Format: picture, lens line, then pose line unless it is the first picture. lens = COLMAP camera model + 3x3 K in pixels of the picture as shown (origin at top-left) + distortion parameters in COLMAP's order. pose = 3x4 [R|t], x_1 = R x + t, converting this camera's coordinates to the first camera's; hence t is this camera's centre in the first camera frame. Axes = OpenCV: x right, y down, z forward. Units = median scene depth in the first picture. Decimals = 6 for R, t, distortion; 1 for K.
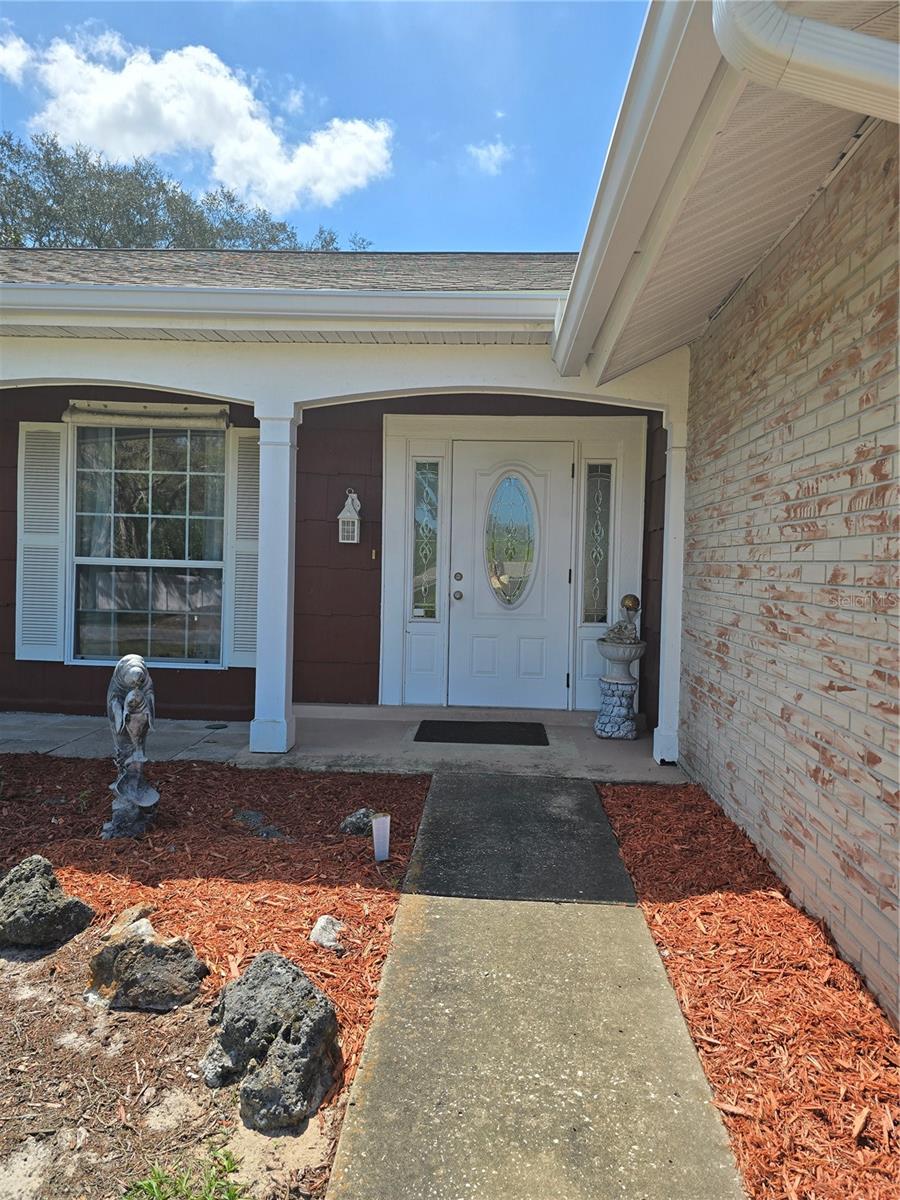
lens RADIAL K [[811.9, 0, 459.3], [0, 811.9, 597.0], [0, 0, 1]] dist [0.066540, -0.059409]
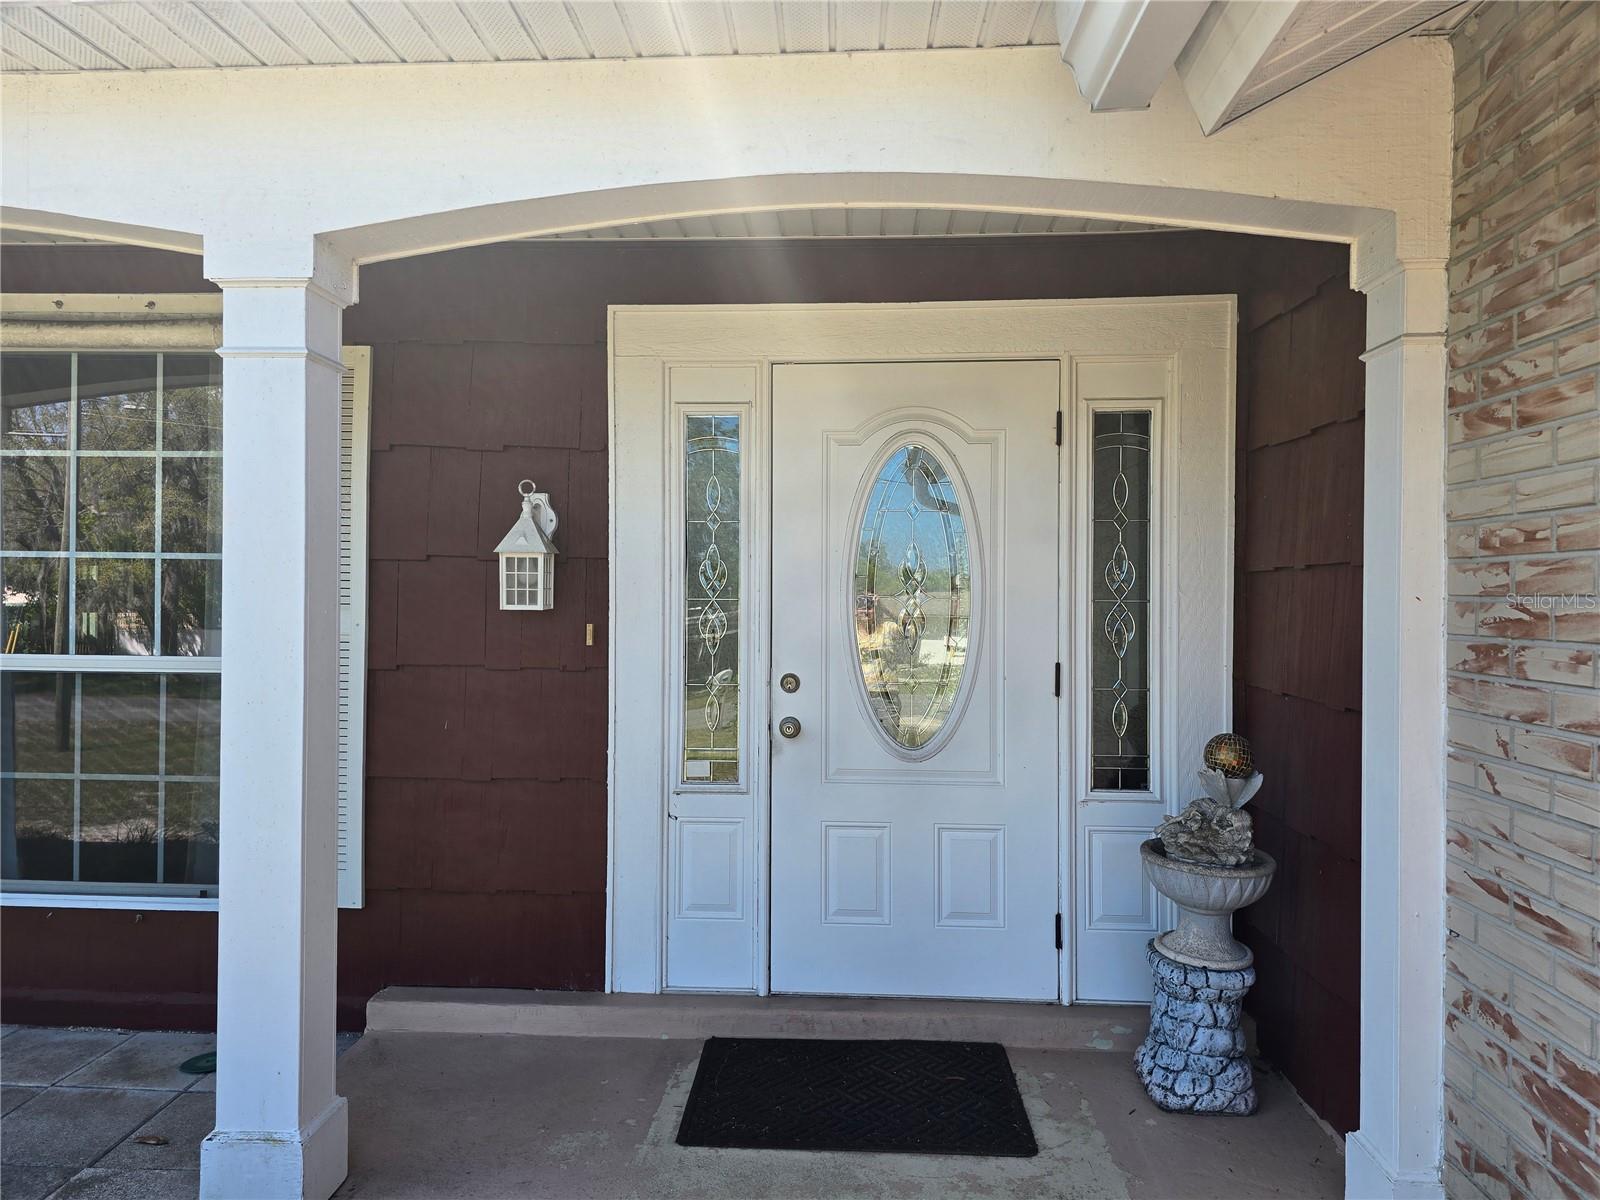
lens RADIAL K [[1082.6, 0, 793.9], [0, 1082.6, 597.0], [0, 0, 1]] dist [0.066540, -0.059409]
pose [[0.999816, -0.017468, -0.007983, 0.006326], [0.017131, 0.999035, -0.040452, -0.048247], [0.008682, 0.040308, 0.999150, 0.441319]]
